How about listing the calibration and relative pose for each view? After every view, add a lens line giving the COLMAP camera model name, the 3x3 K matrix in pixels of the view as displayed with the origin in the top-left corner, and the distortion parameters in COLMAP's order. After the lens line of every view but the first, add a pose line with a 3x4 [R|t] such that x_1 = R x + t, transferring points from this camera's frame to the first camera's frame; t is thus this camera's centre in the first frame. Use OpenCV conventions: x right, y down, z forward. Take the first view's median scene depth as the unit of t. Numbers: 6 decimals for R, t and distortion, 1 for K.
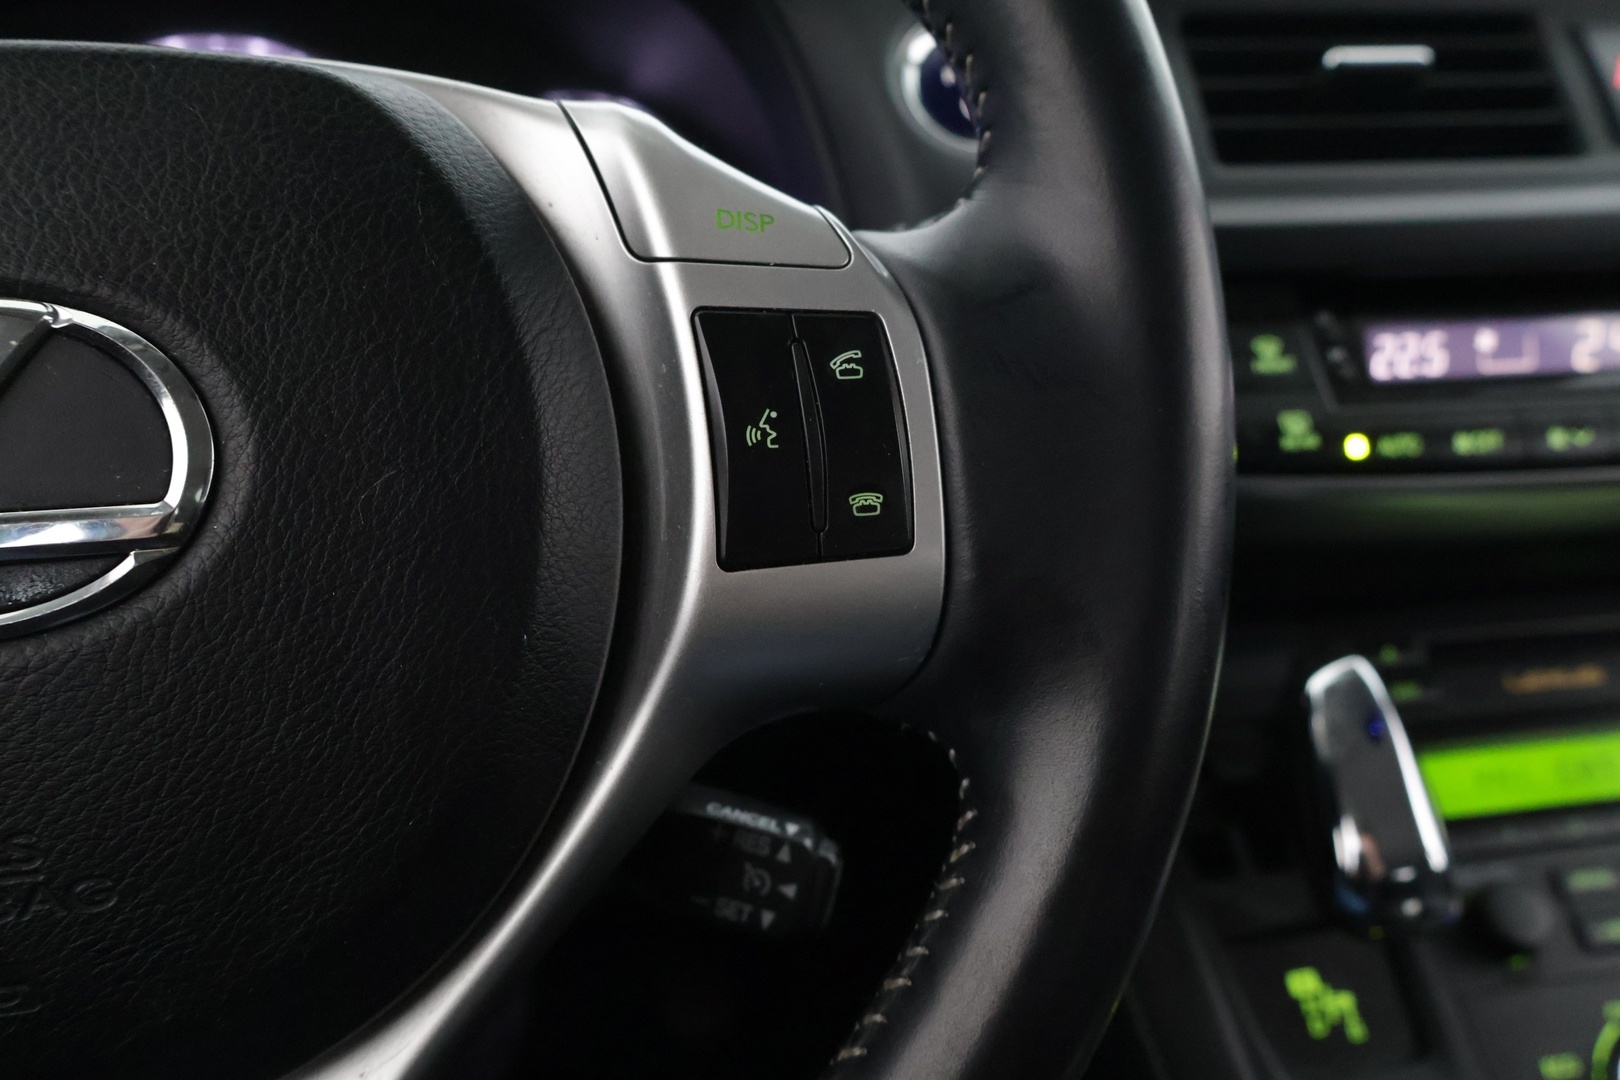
lens RADIAL K [[1551.9, 0, 810.0], [0, 1551.9, 540.0], [0, 0, 1]] dist [0.023493, 0.012253]
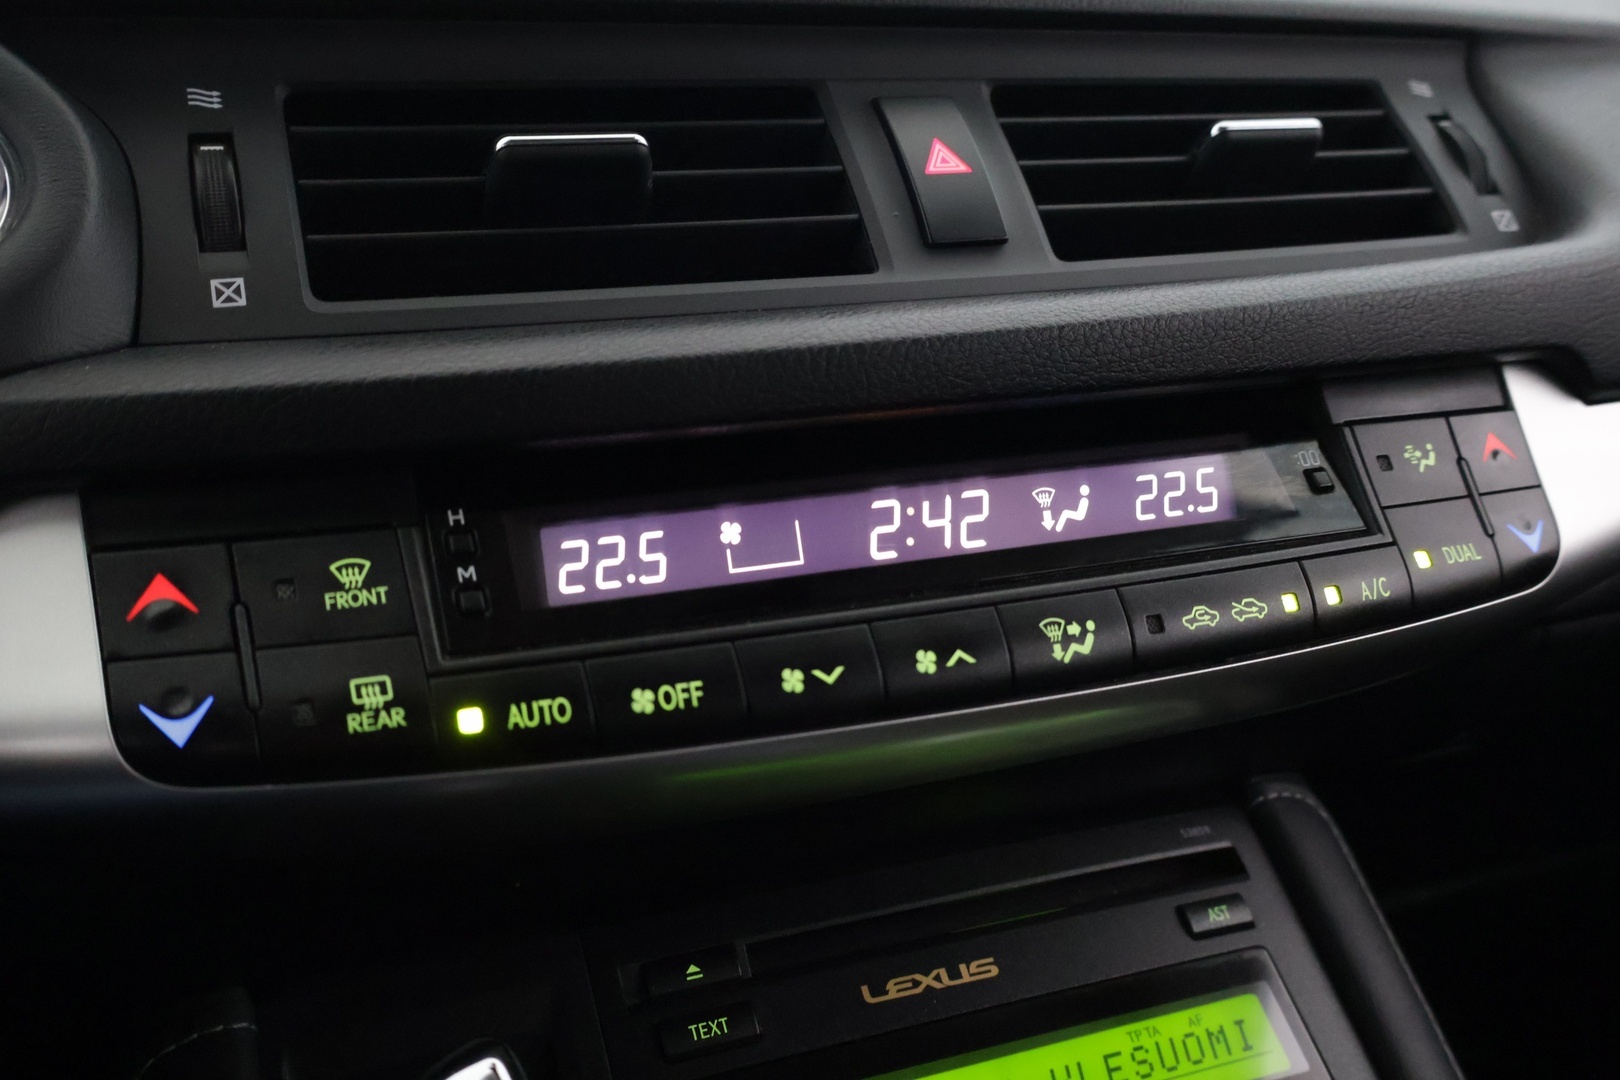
lens RADIAL K [[1512.3, 0, 810.0], [0, 1512.3, 540.0], [0, 0, 1]] dist [0.008465, 0.007746]
pose [[0.989794, -0.062506, 0.128066, 0.414748], [0.073400, 0.993911, -0.082185, -0.072329], [-0.122149, 0.090746, 0.988355, 0.357327]]
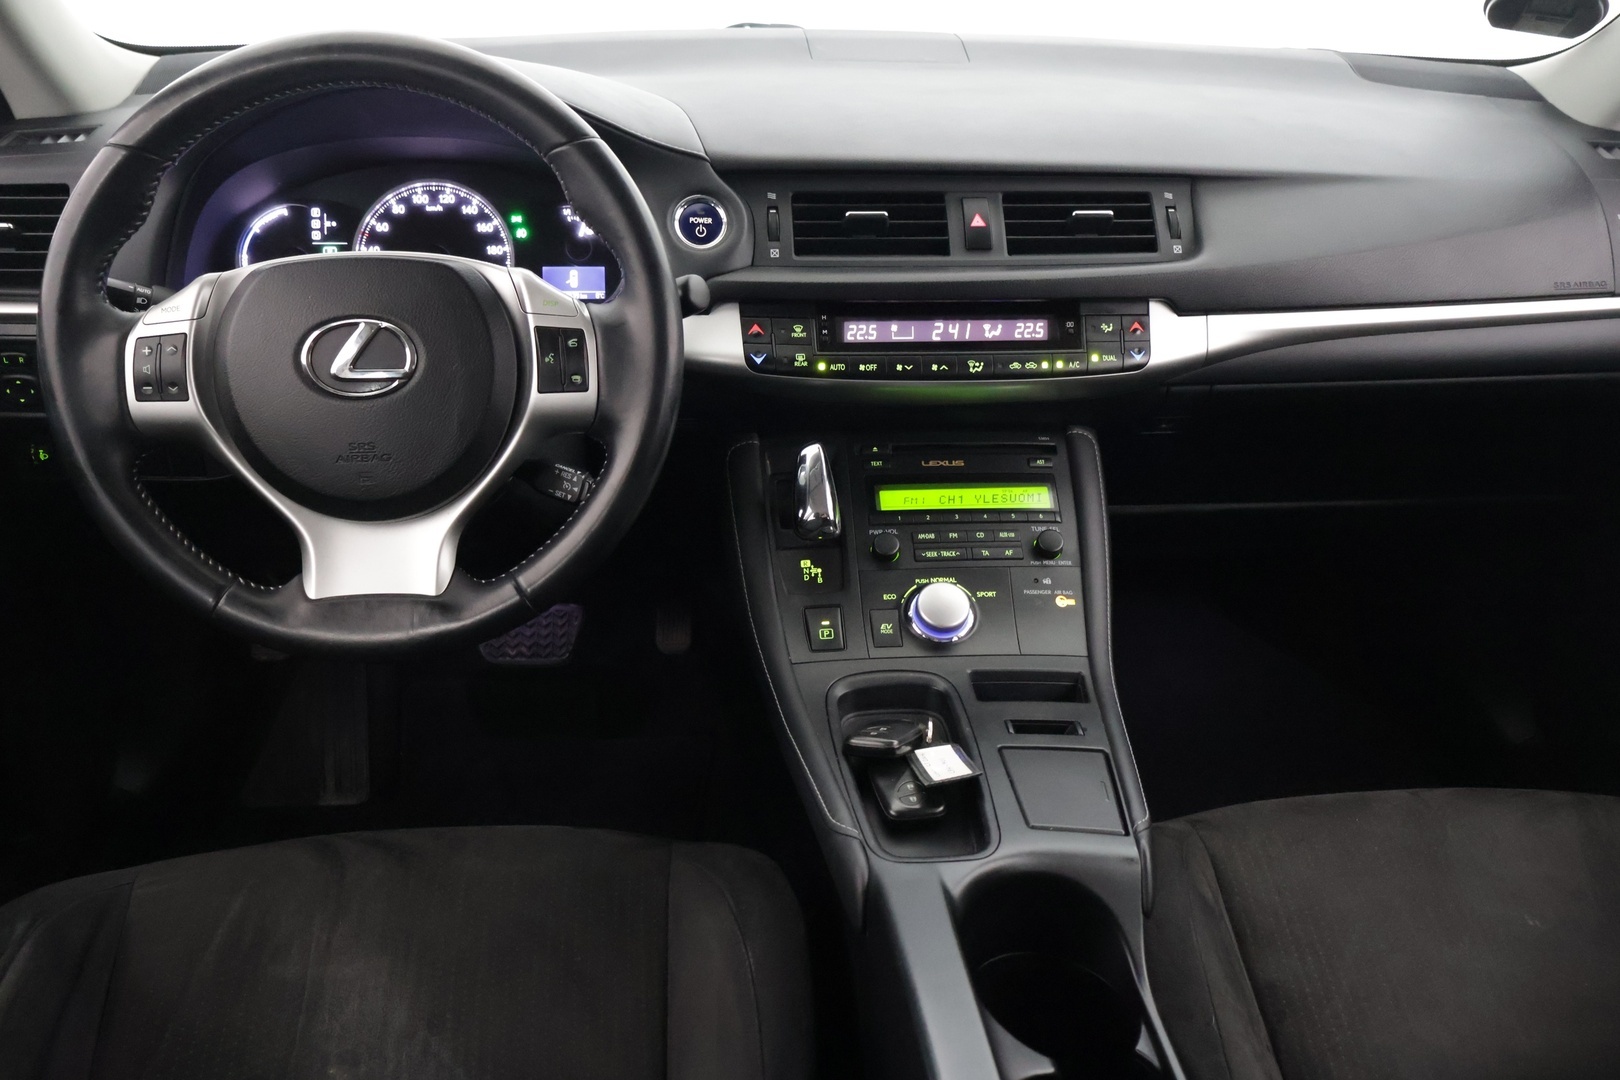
lens RADIAL K [[1344.4, 0, 810.0], [0, 1344.4, 540.0], [0, 0, 1]] dist [-0.003505, 0.001364]
pose [[0.992224, 0.065996, -0.105523, 0.602873], [-0.054865, 0.992945, 0.105118, -0.004123], [0.111716, -0.098511, 0.988845, -1.395468]]
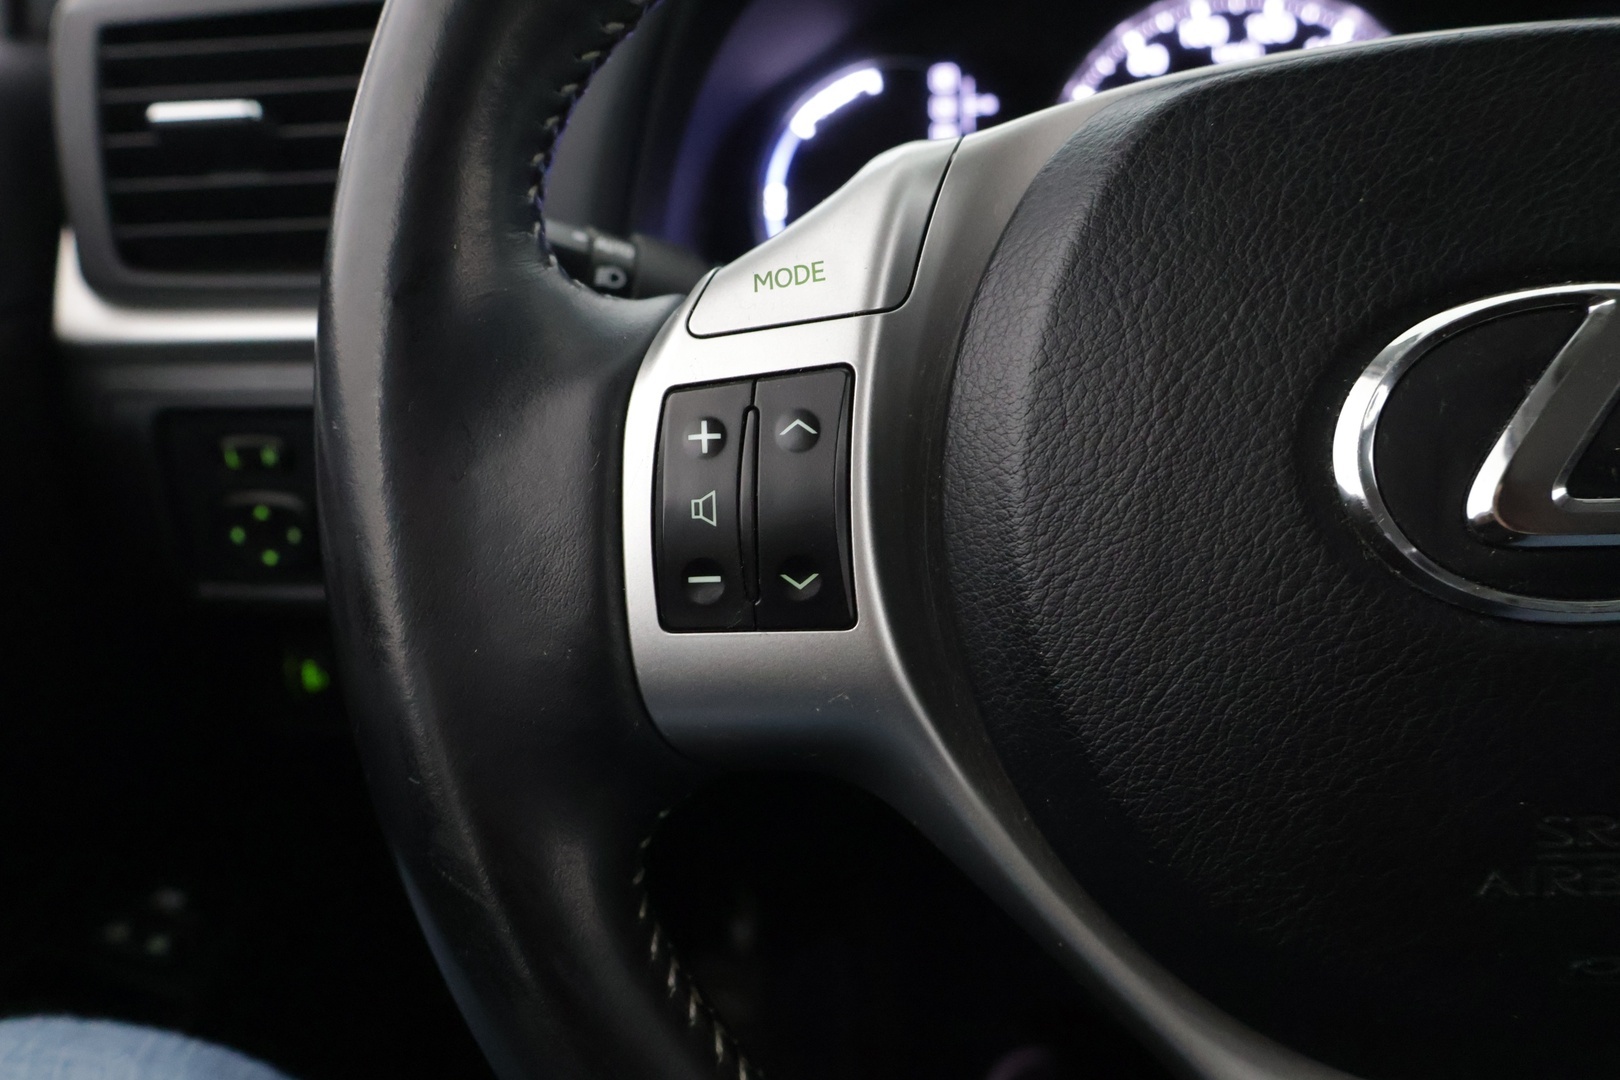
lens RADIAL K [[1551.9, 0, 810.0], [0, 1551.9, 540.0], [0, 0, 1]] dist [0.023493, 0.012253]
pose [[0.950374, 0.059865, -0.305297, -0.382357], [-0.043109, 0.997186, 0.061340, -0.017765], [0.308110, -0.045135, 0.950280, -0.060603]]
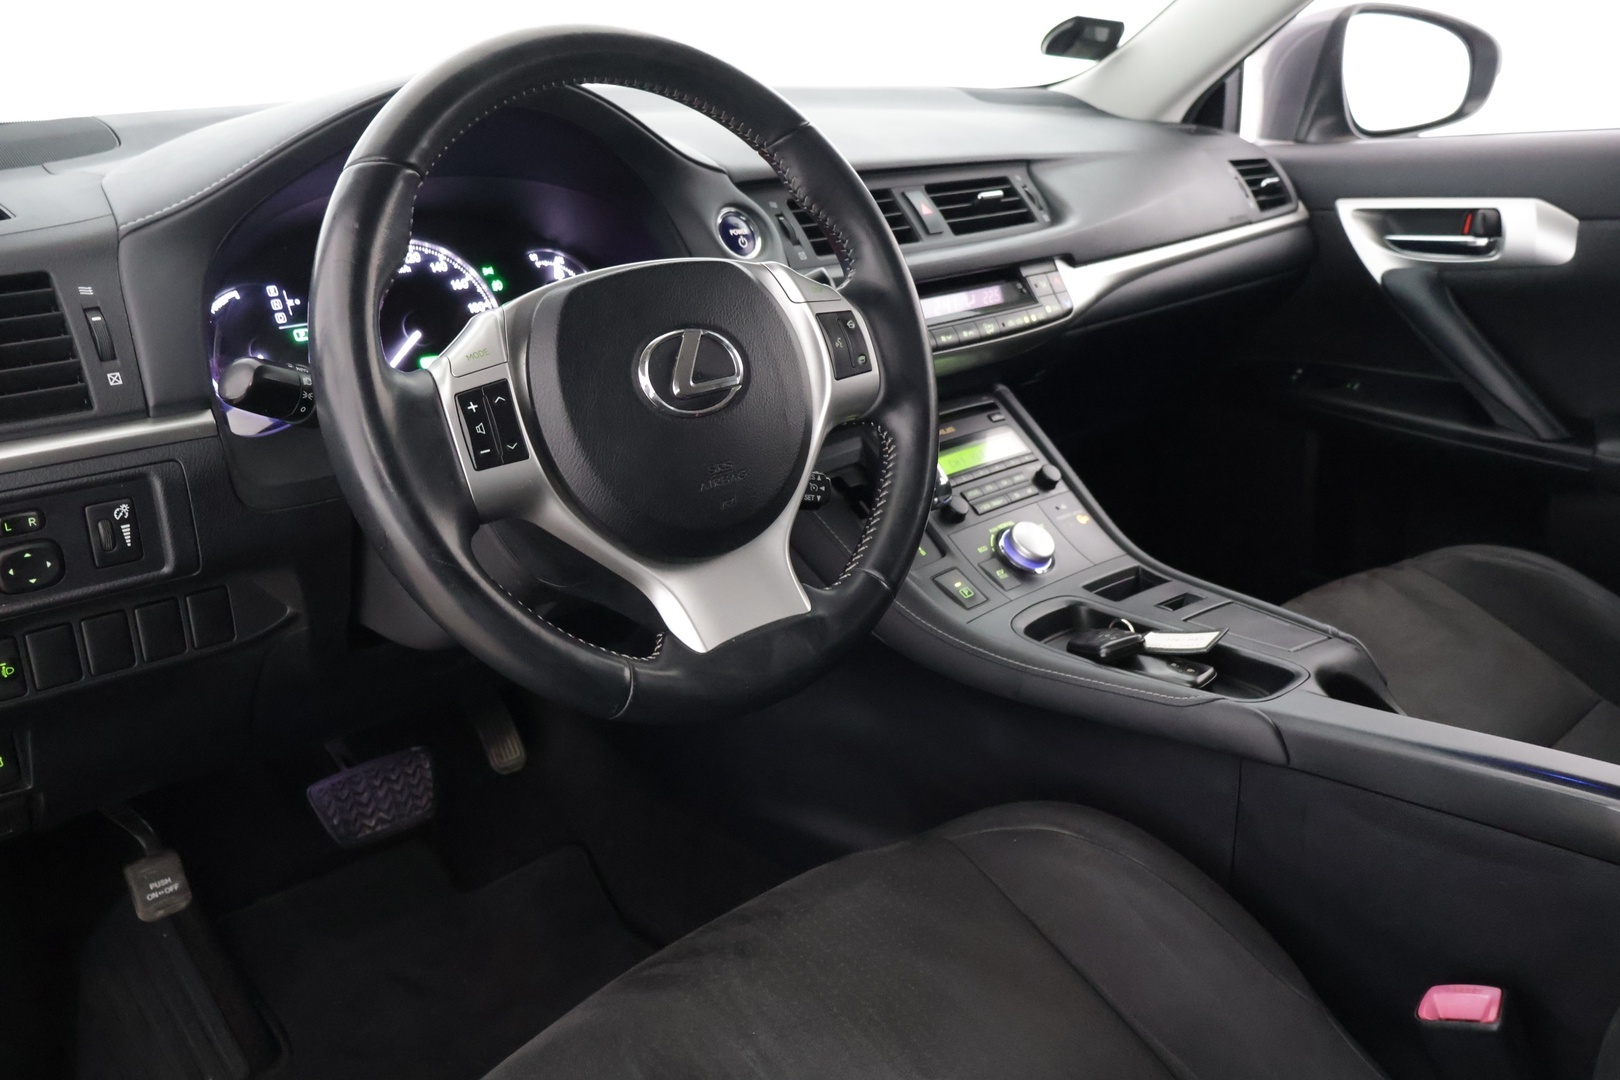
lens RADIAL K [[1357.5, 0, 810.0], [0, 1357.5, 540.0], [0, 0, 1]] dist [-0.012278, -0.007157]
pose [[0.851524, -0.191400, 0.488132, -1.081231], [0.191581, 0.980195, 0.050136, 0.132997], [-0.488061, 0.050825, 0.871328, -1.112555]]
